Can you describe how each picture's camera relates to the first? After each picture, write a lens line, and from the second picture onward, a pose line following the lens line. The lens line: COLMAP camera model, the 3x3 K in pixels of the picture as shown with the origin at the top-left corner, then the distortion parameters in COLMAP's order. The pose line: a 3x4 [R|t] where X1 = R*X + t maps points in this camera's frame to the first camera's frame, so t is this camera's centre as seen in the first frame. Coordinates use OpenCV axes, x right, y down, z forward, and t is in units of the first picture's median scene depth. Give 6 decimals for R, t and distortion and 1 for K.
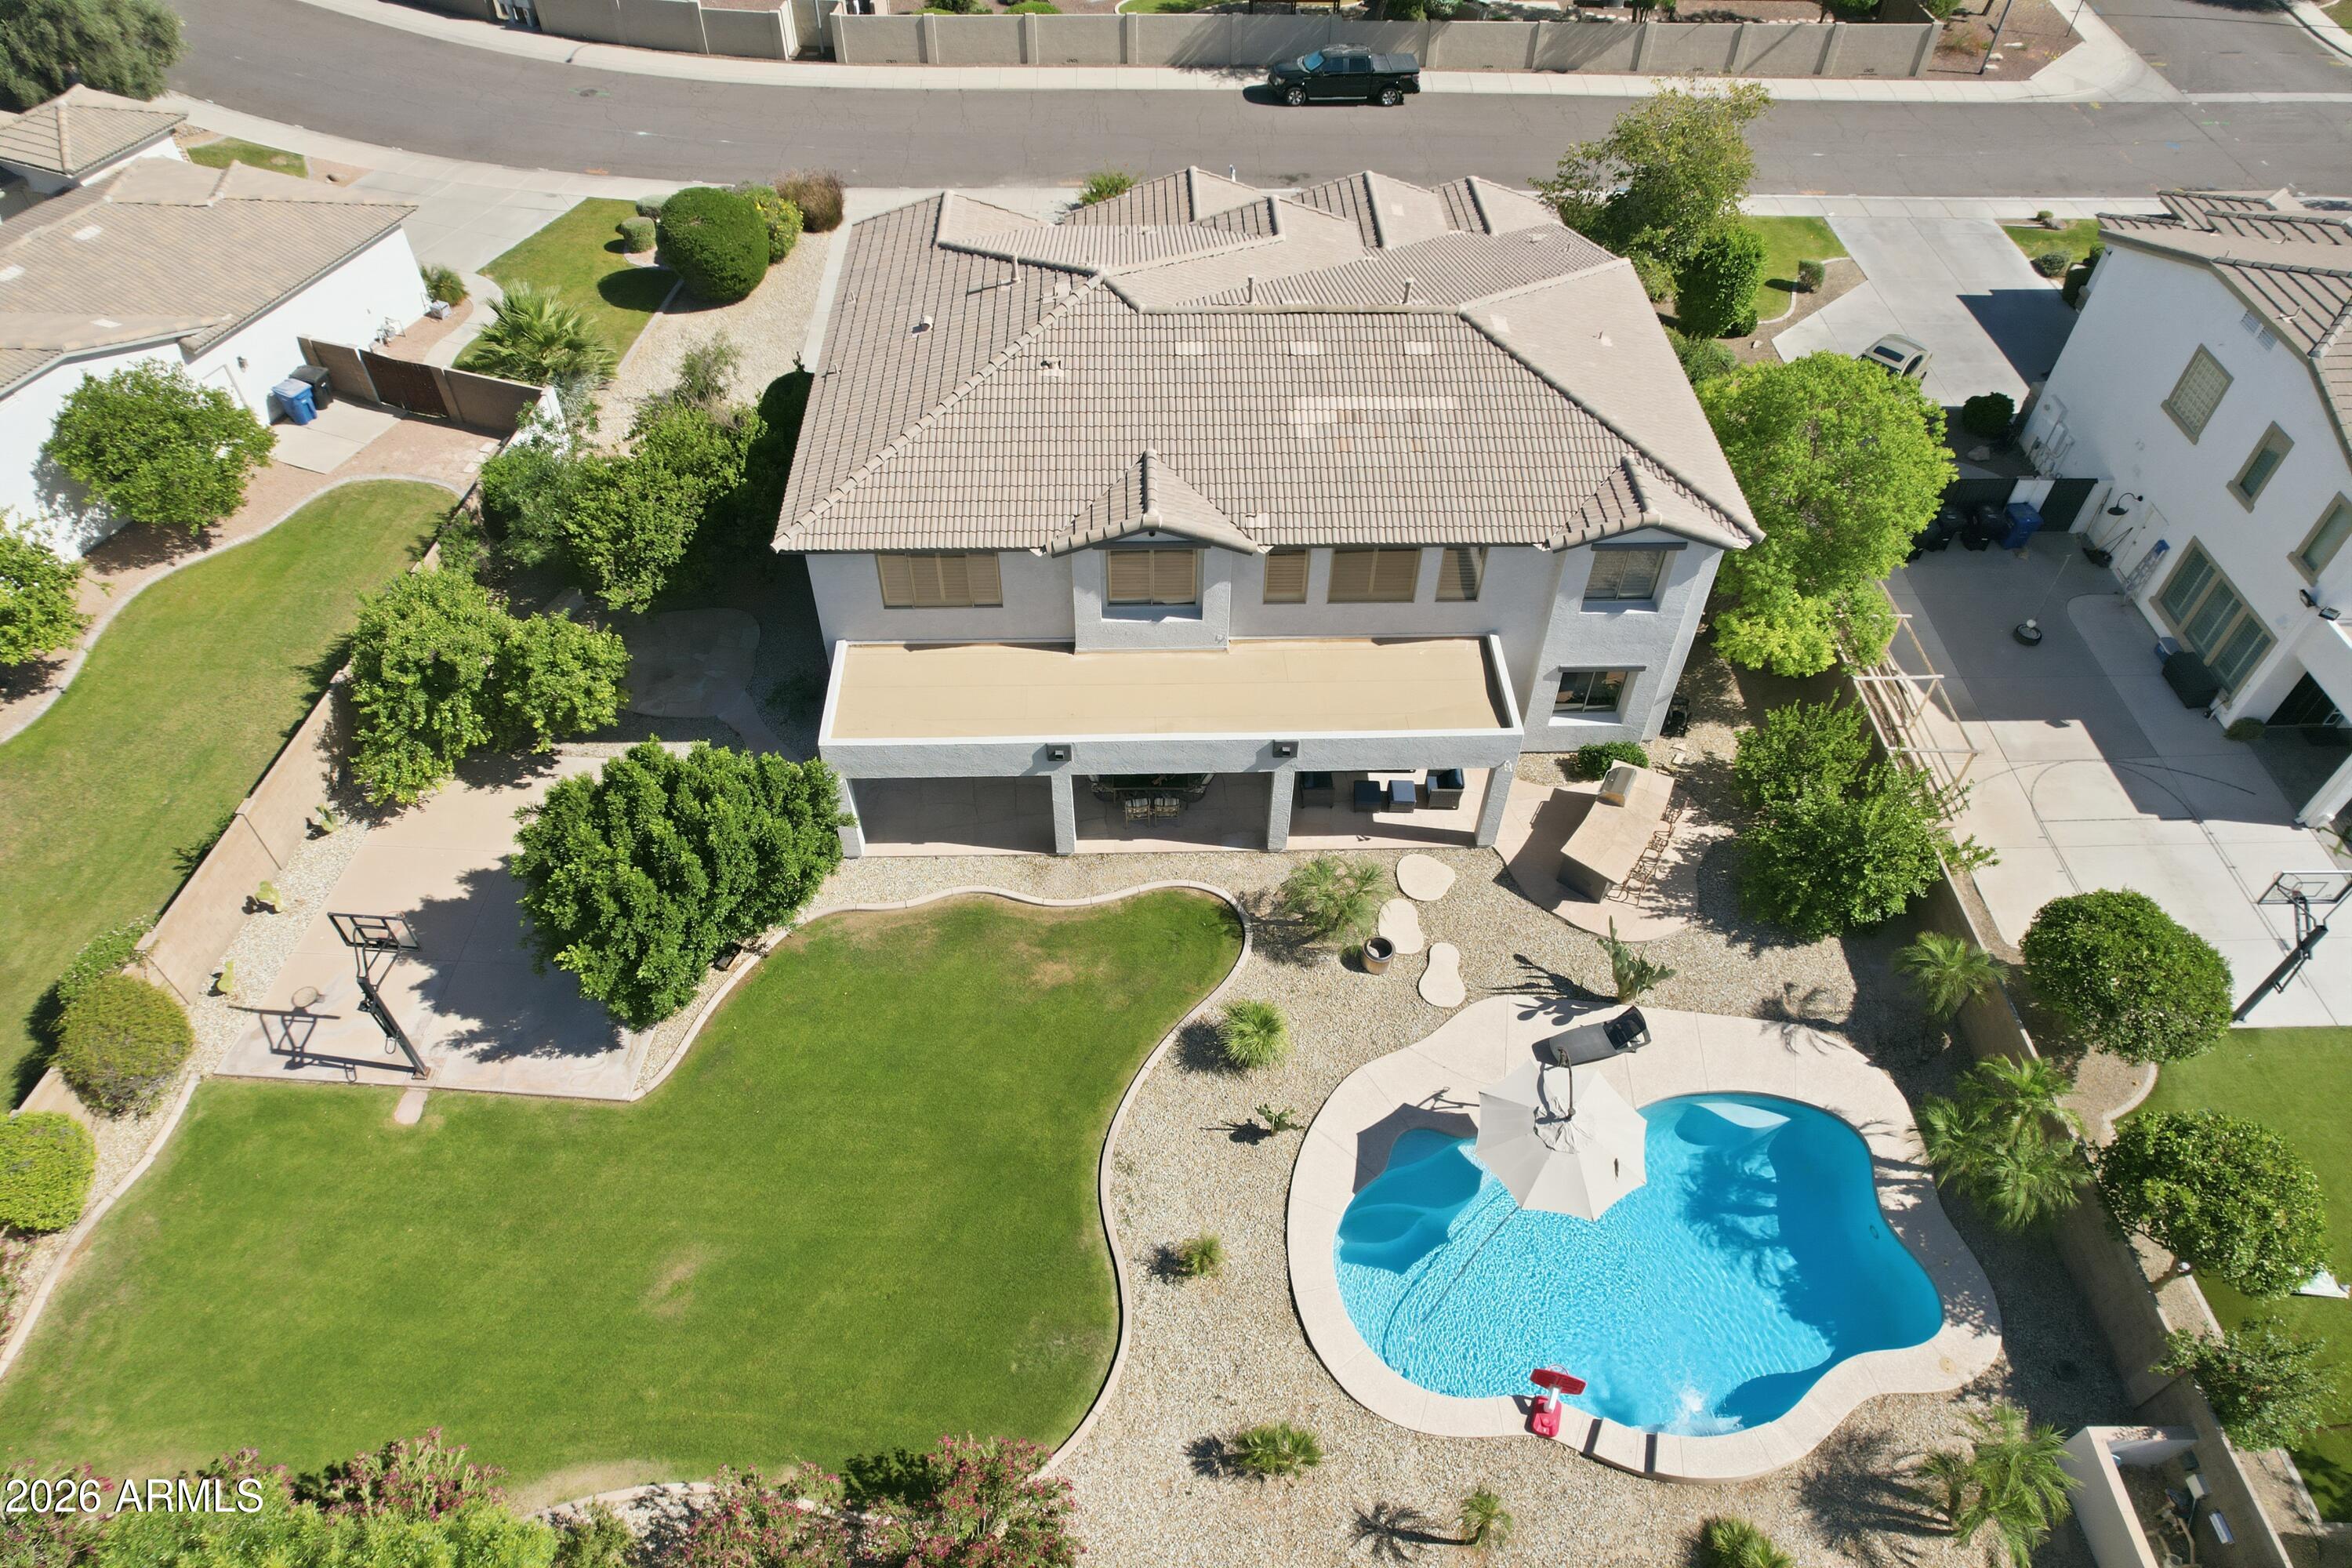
lens RADIAL K [[1503.4, 0, 1180.3], [0, 1503.4, 785.3], [0, 0, 1]] dist [-0.085066, 0.078877]
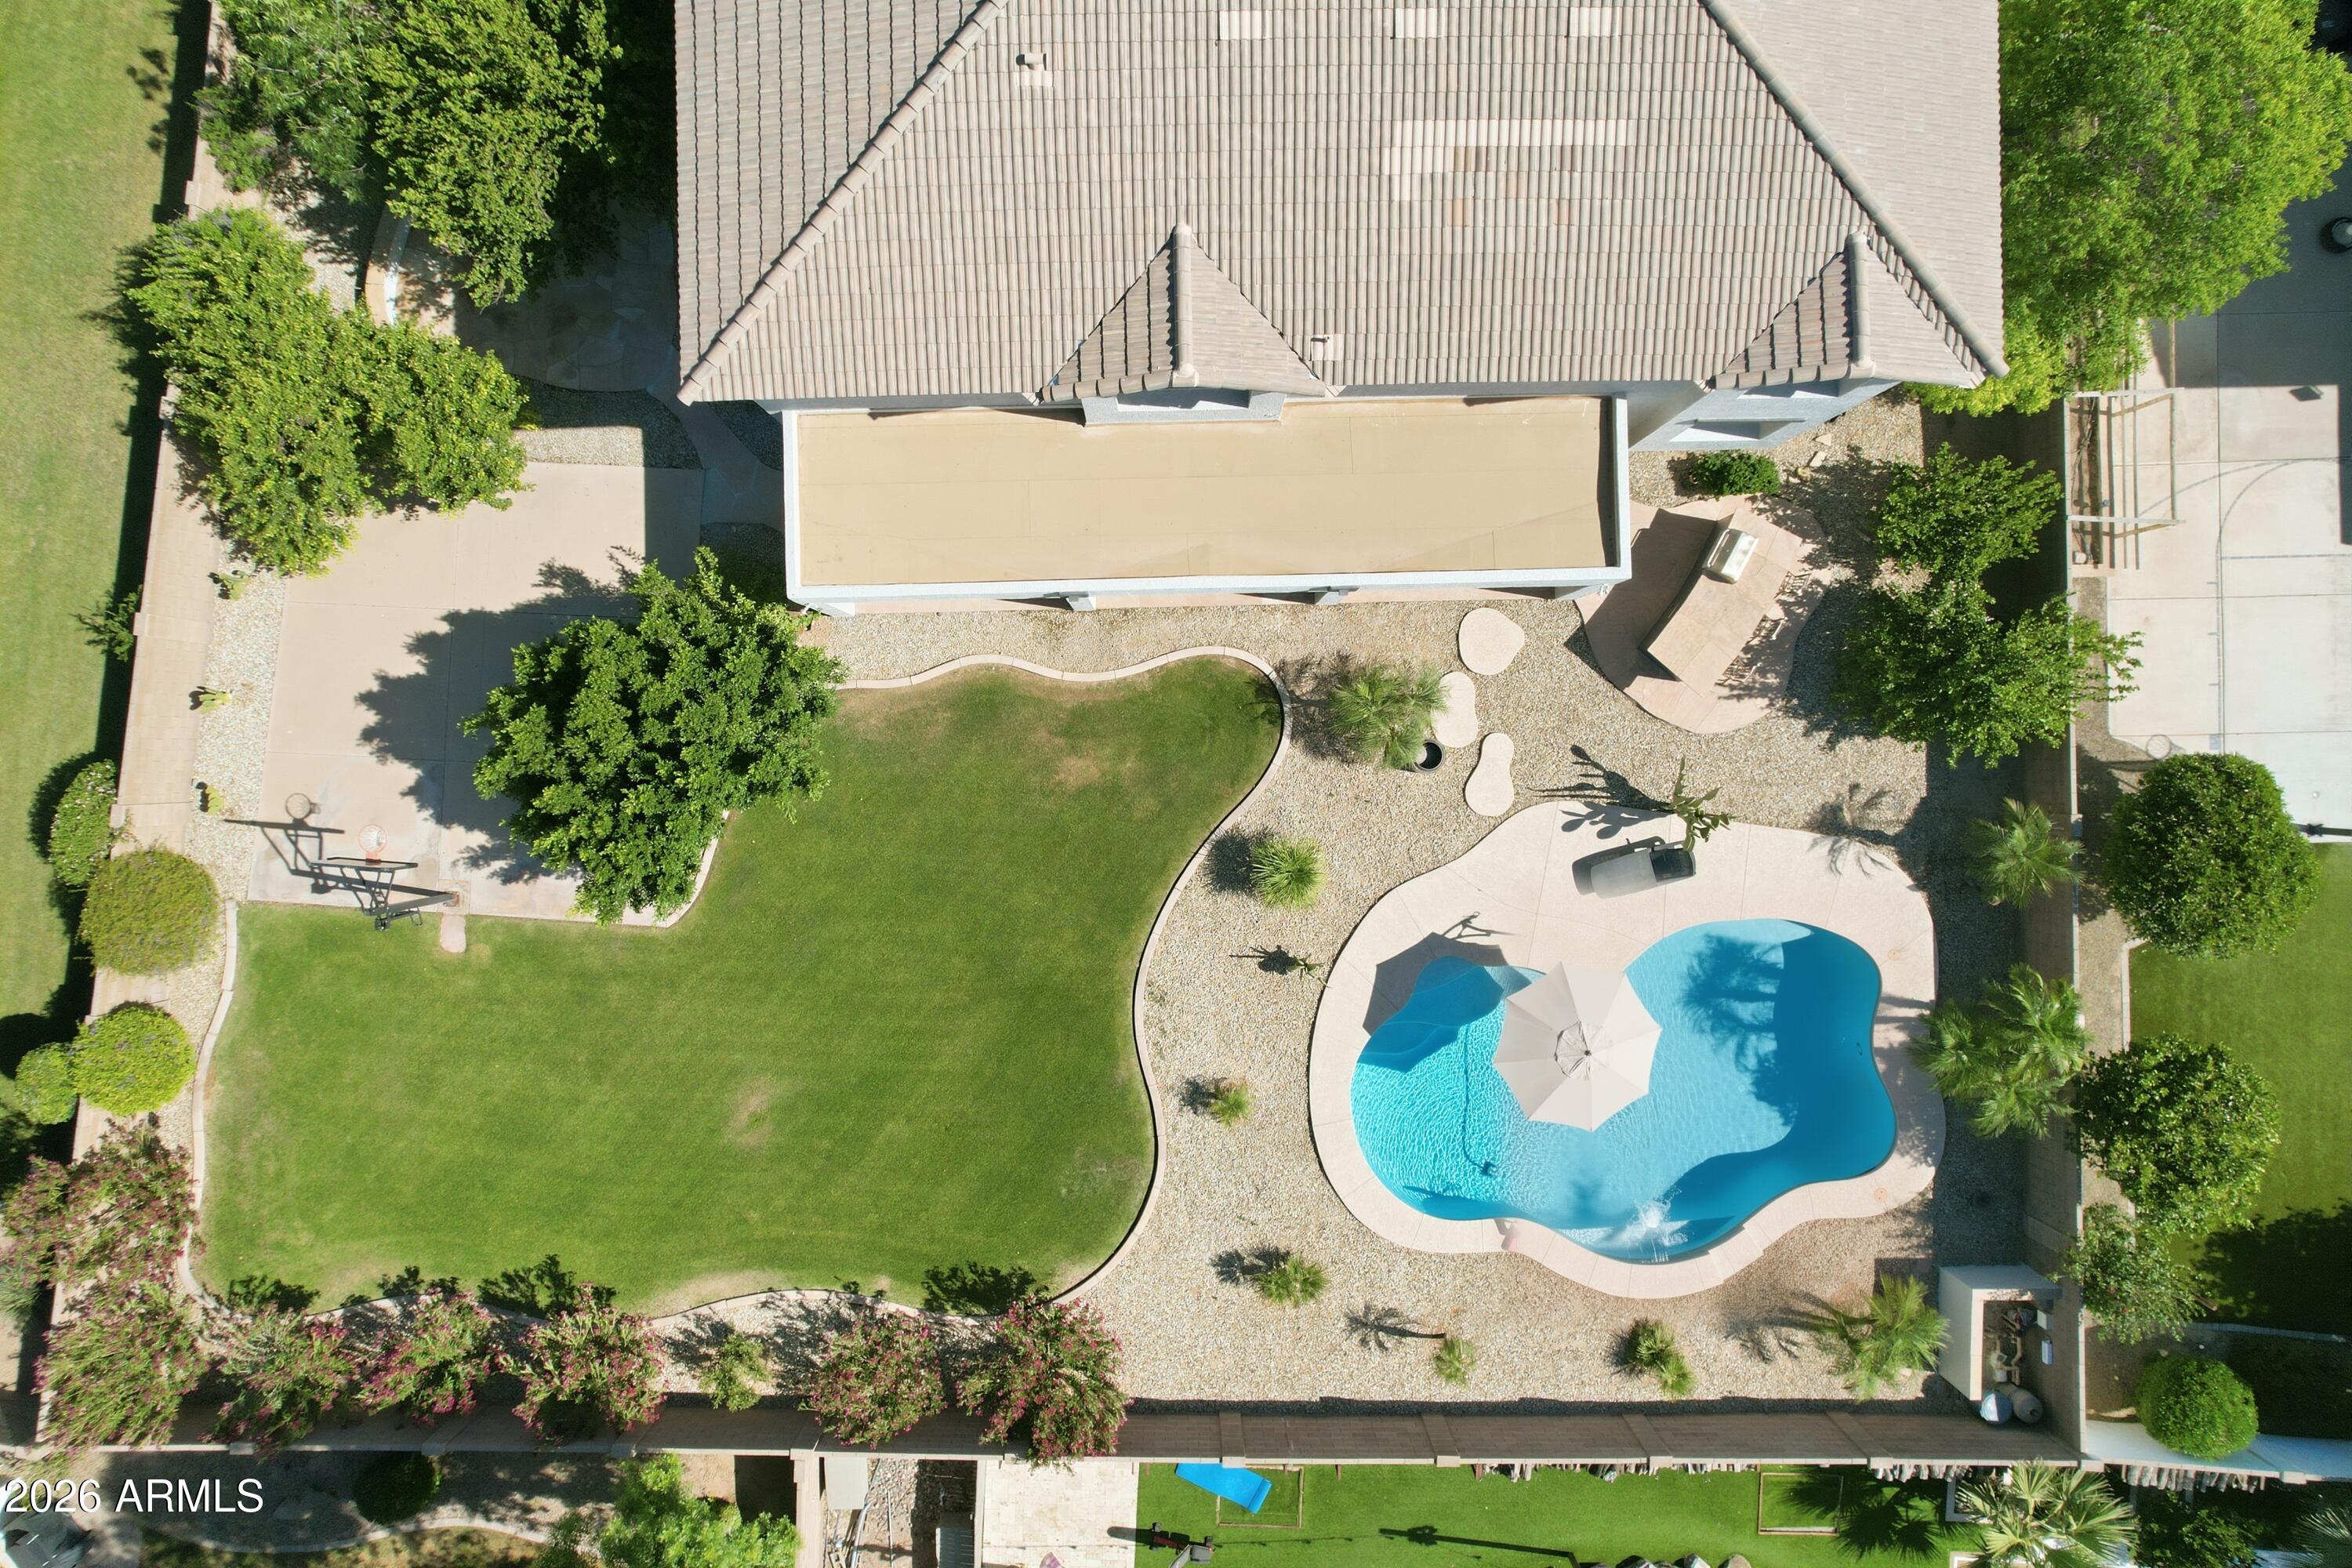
lens RADIAL K [[1503.4, 0, 1180.3], [0, 1503.4, 785.3], [0, 0, 1]] dist [-0.085066, 0.078877]
pose [[0.999914, 0.010085, -0.008387, -0.013122], [-0.001596, 0.728191, 0.685372, -0.537410], [0.013020, -0.685300, 0.728145, 0.324090]]
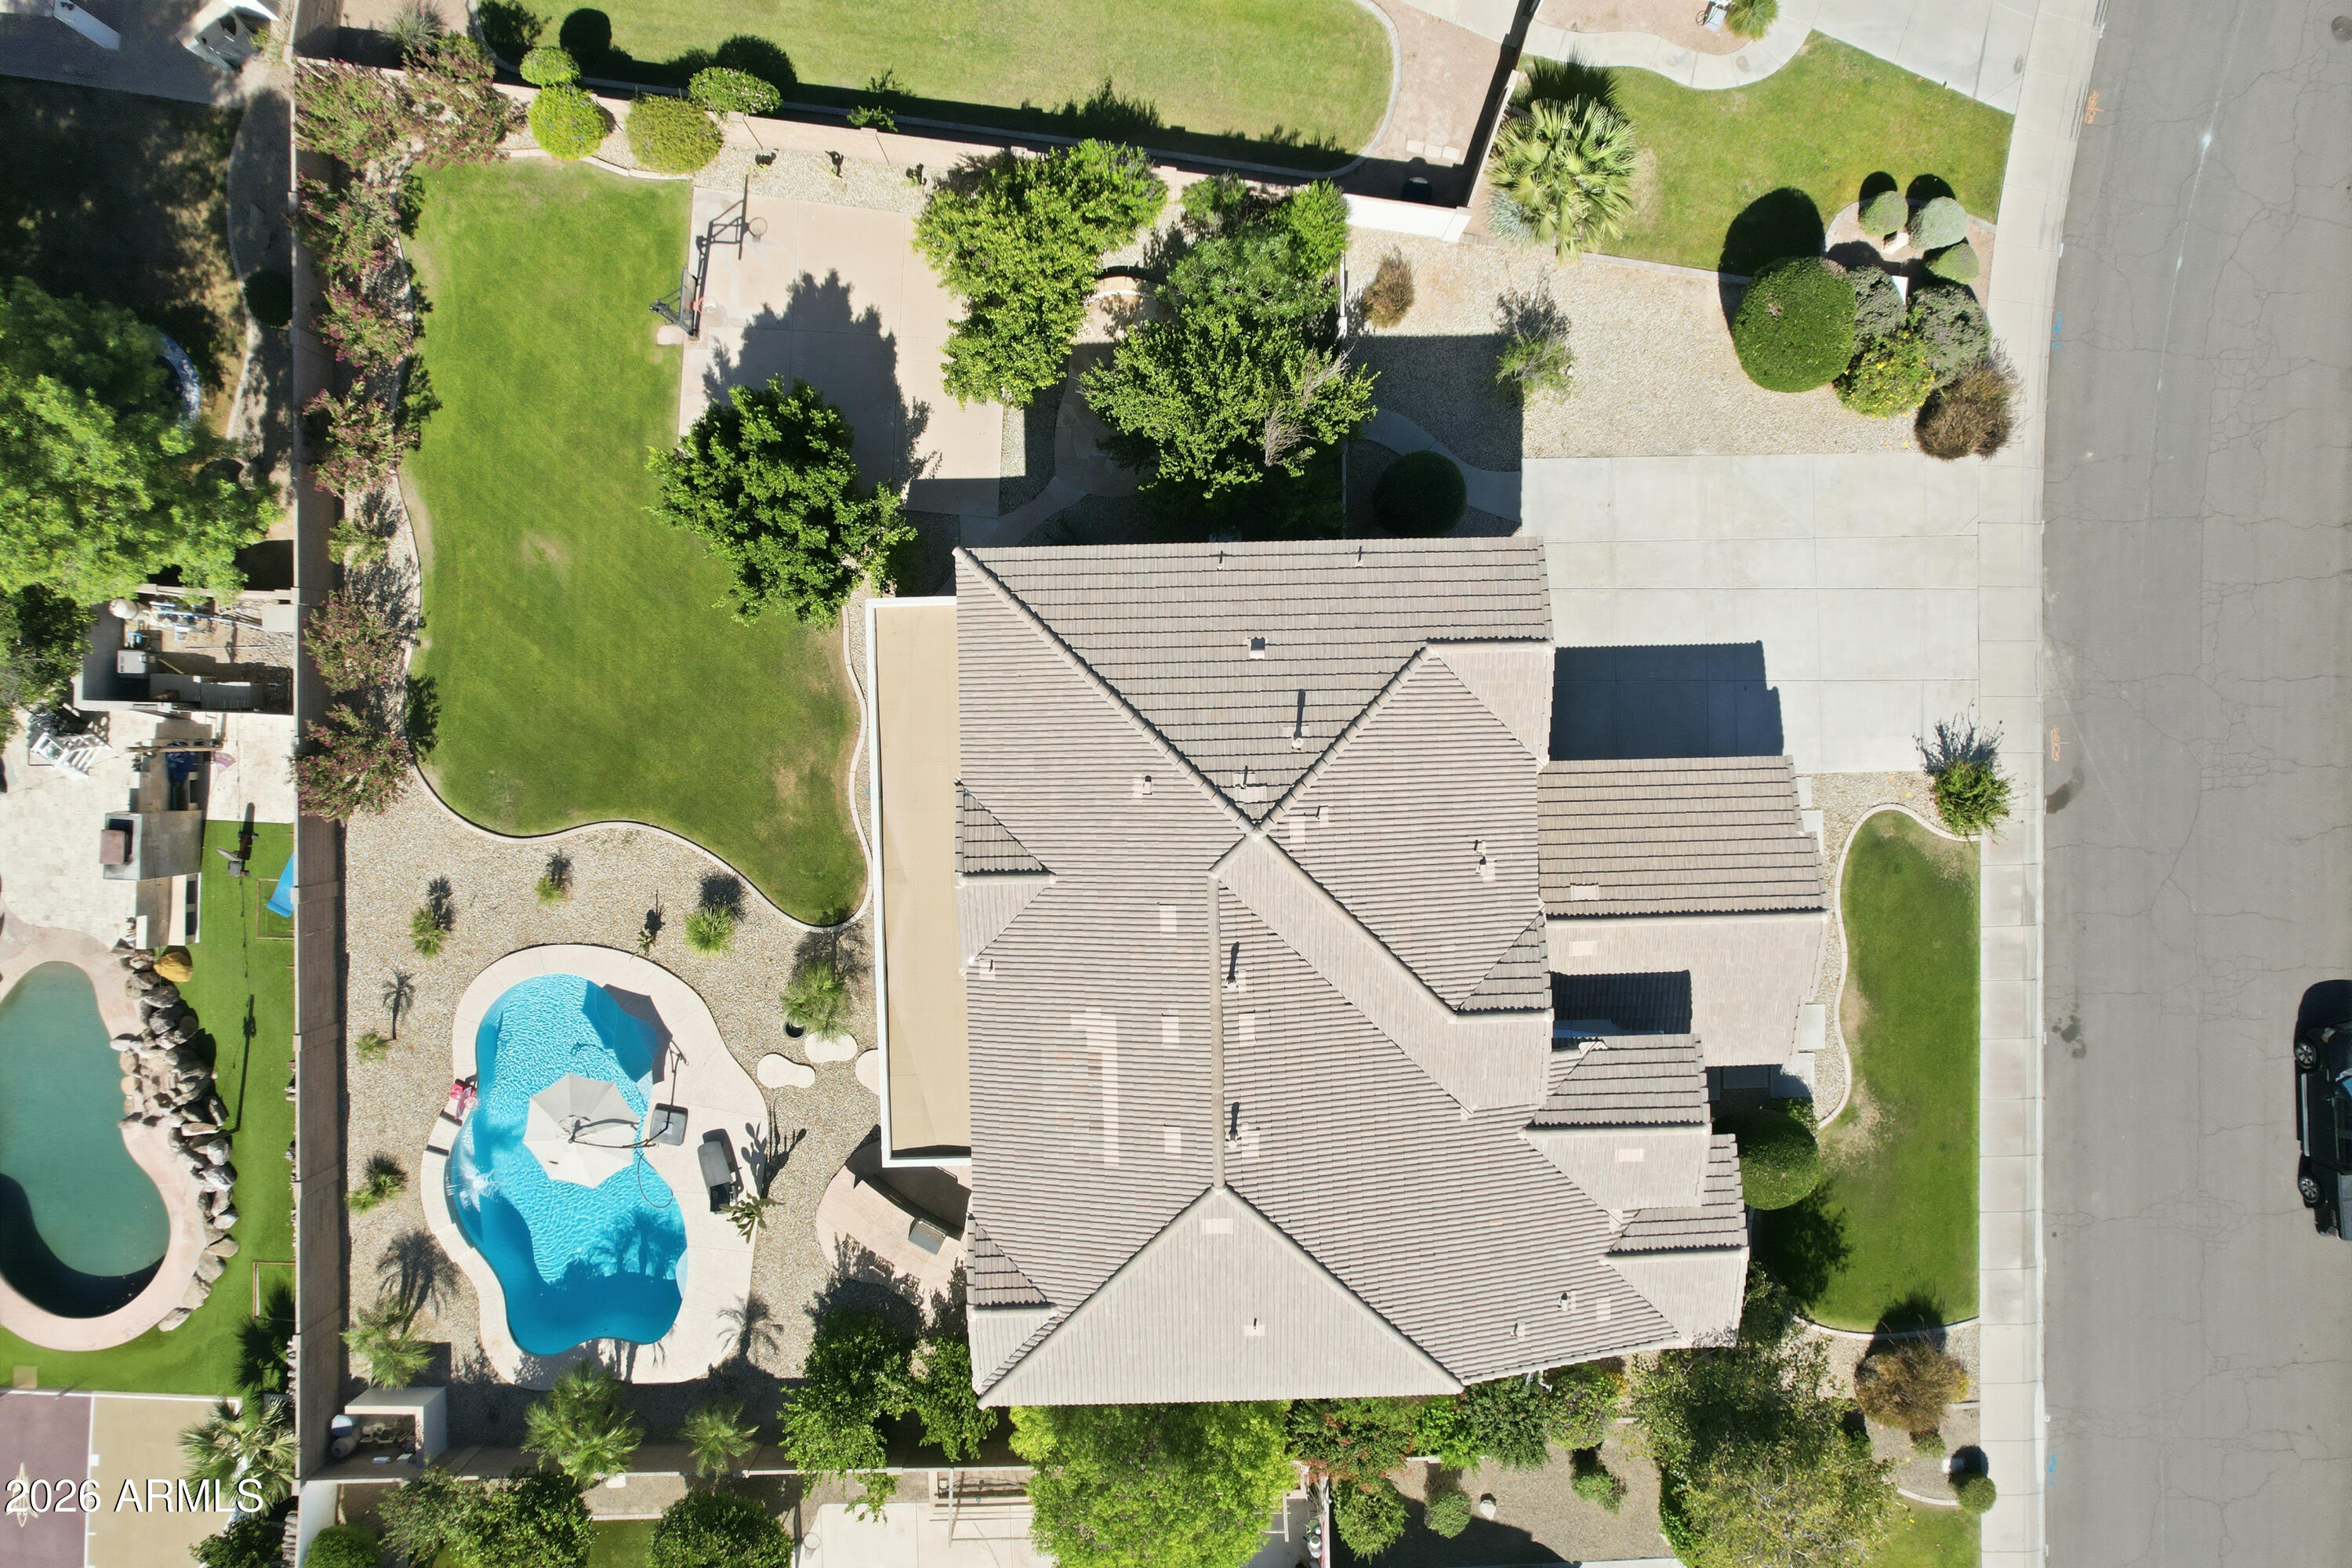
lens RADIAL K [[1503.4, 0, 1180.3], [0, 1503.4, 785.3], [0, 0, 1]] dist [-0.085066, 0.078877]
pose [[-0.010627, 0.999859, 0.013004, -0.109364], [-0.743762, -0.016596, 0.668238, -1.077516], [0.668360, -0.002570, 0.743834, 0.255226]]
